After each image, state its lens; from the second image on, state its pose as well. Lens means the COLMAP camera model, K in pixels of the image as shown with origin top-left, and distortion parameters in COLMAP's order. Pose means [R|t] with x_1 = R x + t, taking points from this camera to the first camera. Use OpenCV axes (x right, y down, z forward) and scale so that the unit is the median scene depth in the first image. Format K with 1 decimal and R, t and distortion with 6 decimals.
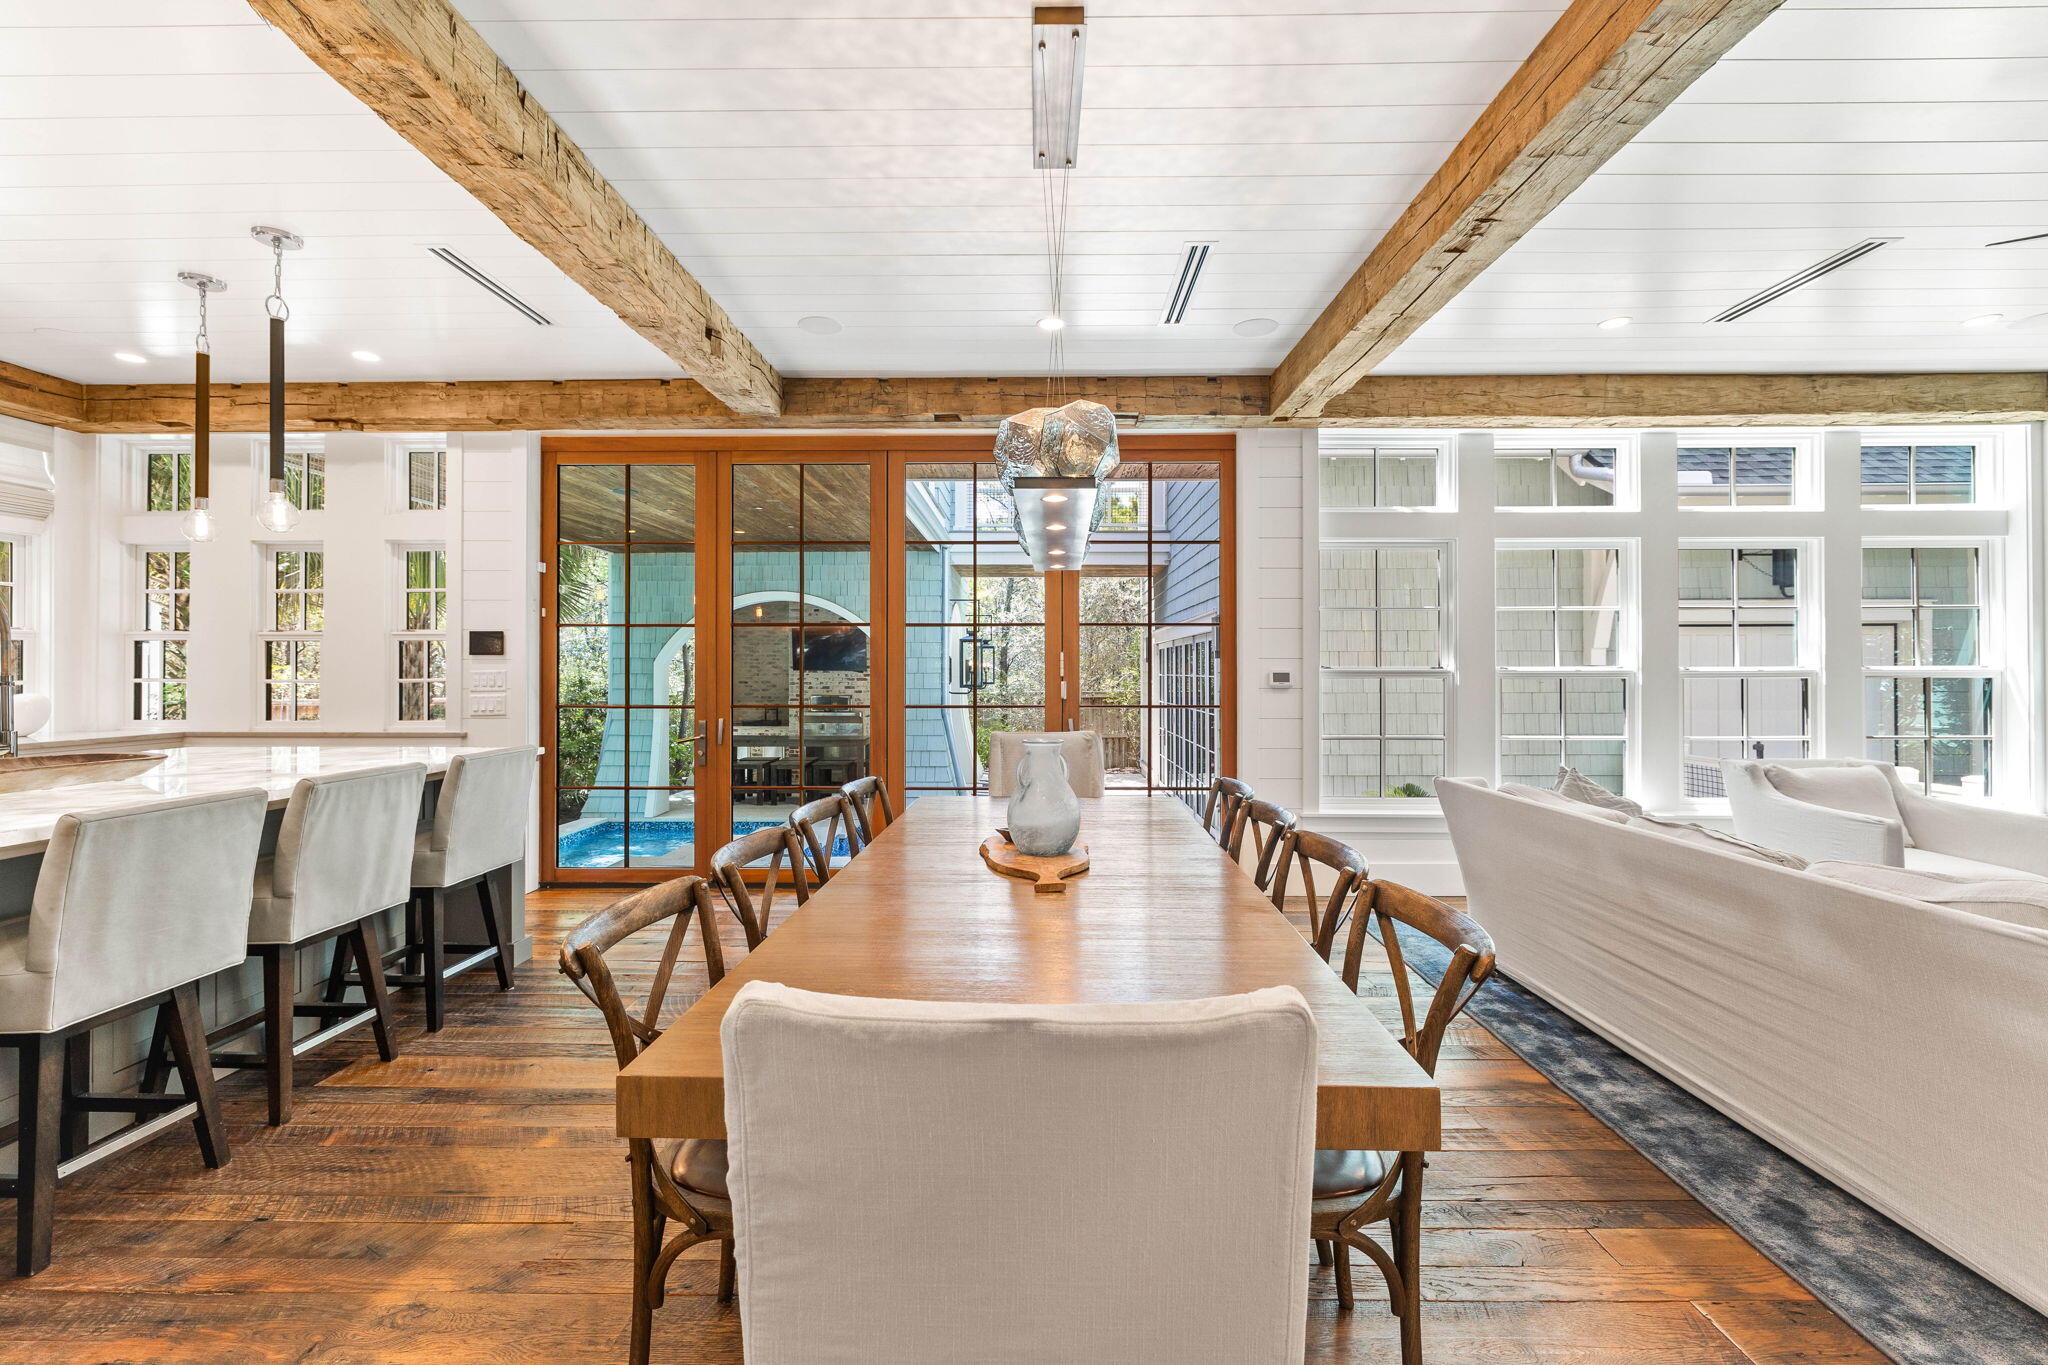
lens RADIAL K [[853.4, 0, 1032.0], [0, 853.4, 671.8], [0, 0, 1]] dist [-0.003165, 0.000298]
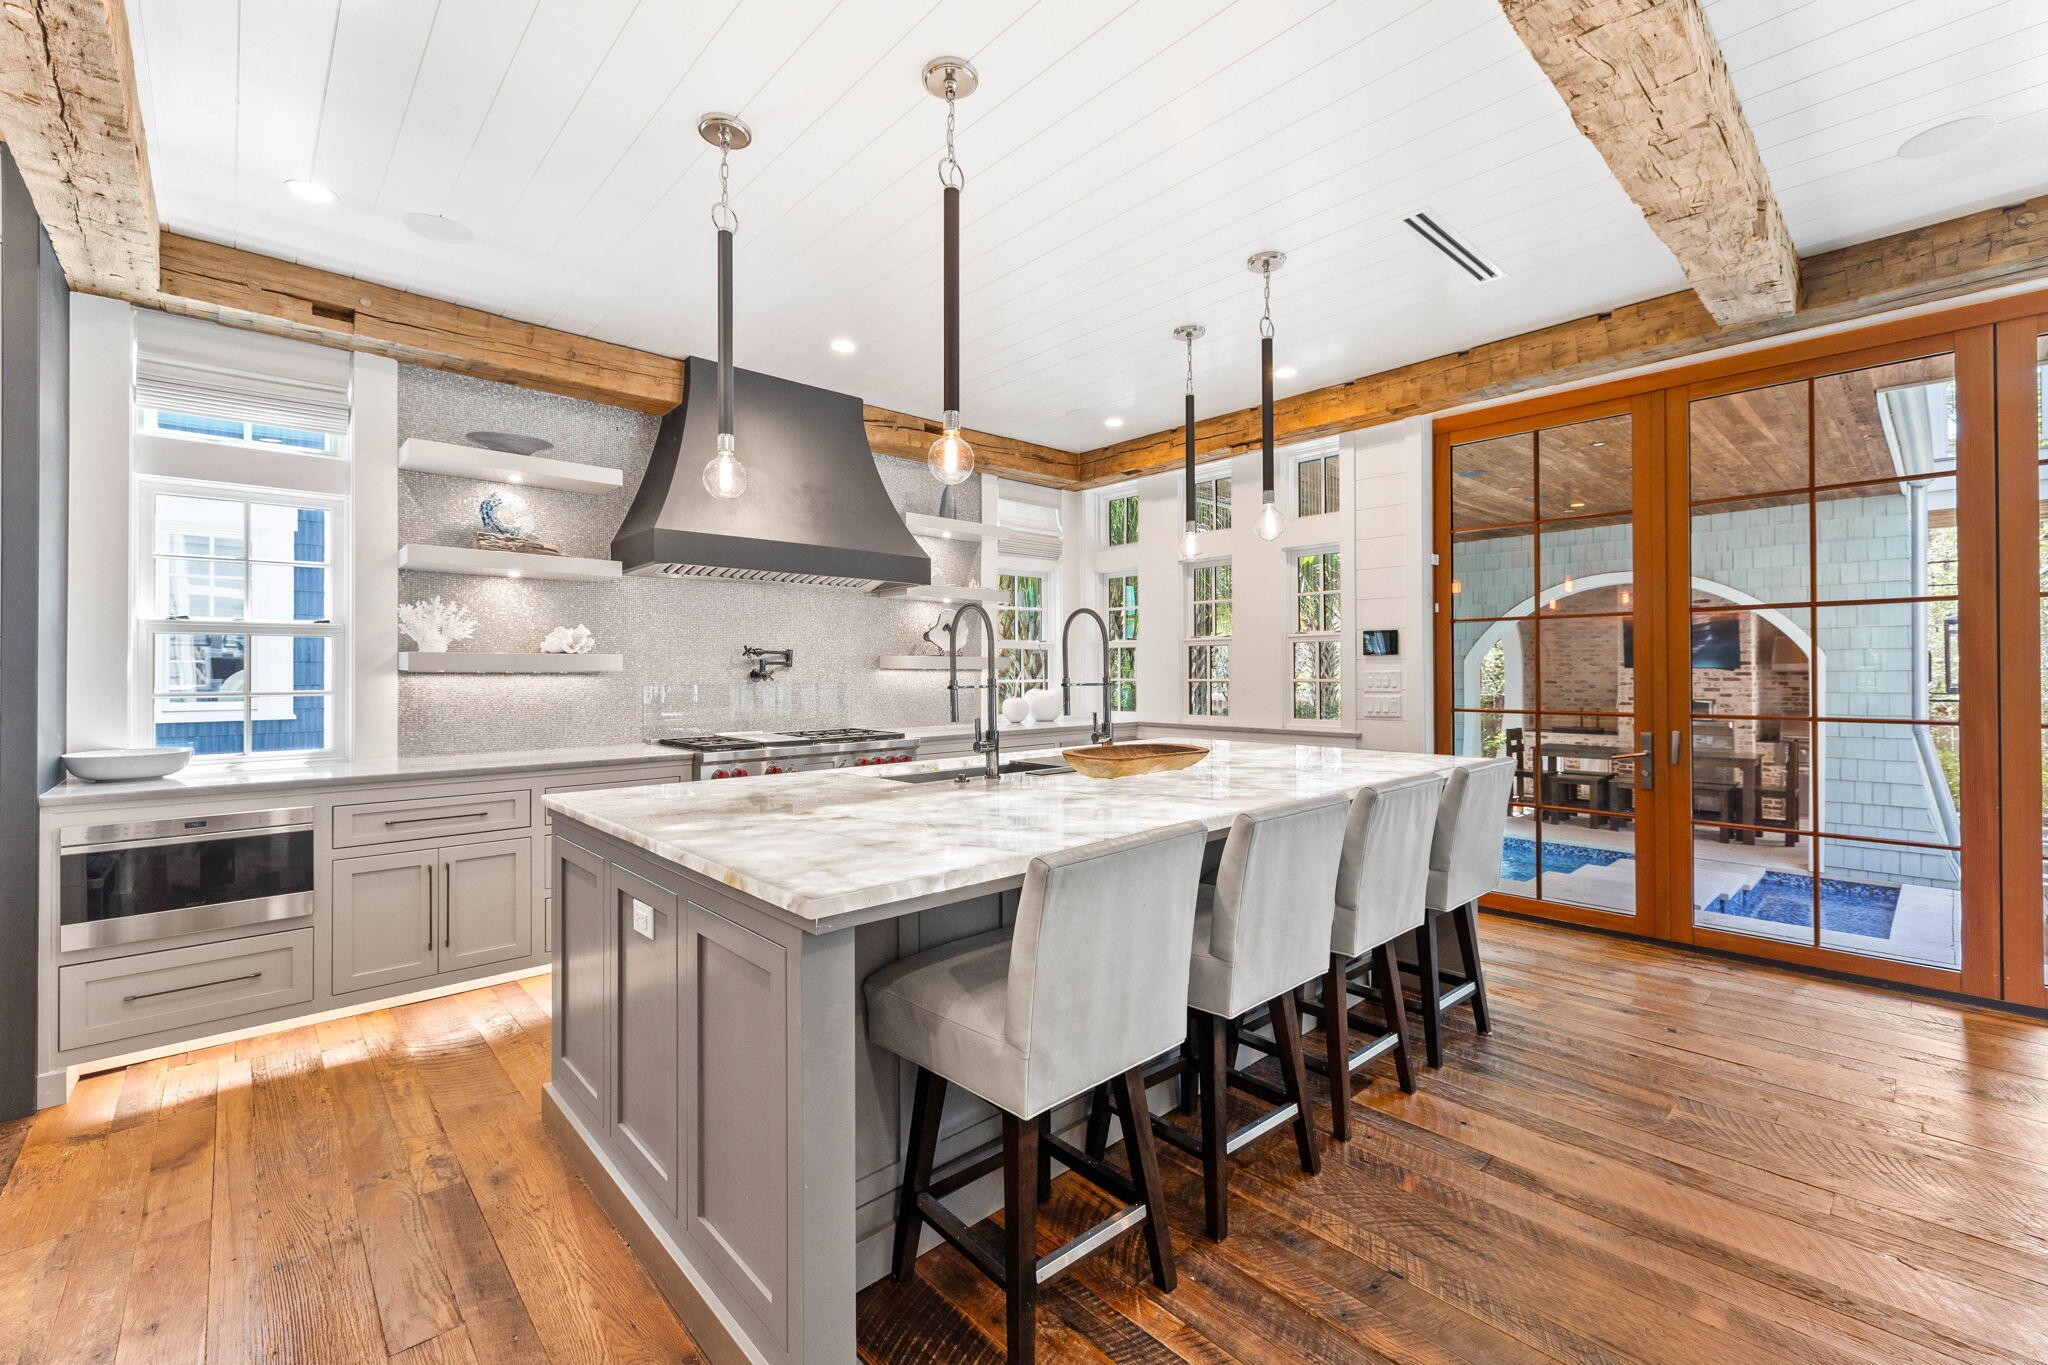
lens RADIAL K [[853.4, 0, 1020.5], [0, 853.4, 675.7], [0, 0, 1]] dist [-0.003165, 0.000298]
pose [[0.683168, 0.000510, -0.730261, -0.215533], [0.004019, 0.999982, 0.004458, -0.002027], [0.730250, -0.005981, 0.683154, 0.034944]]
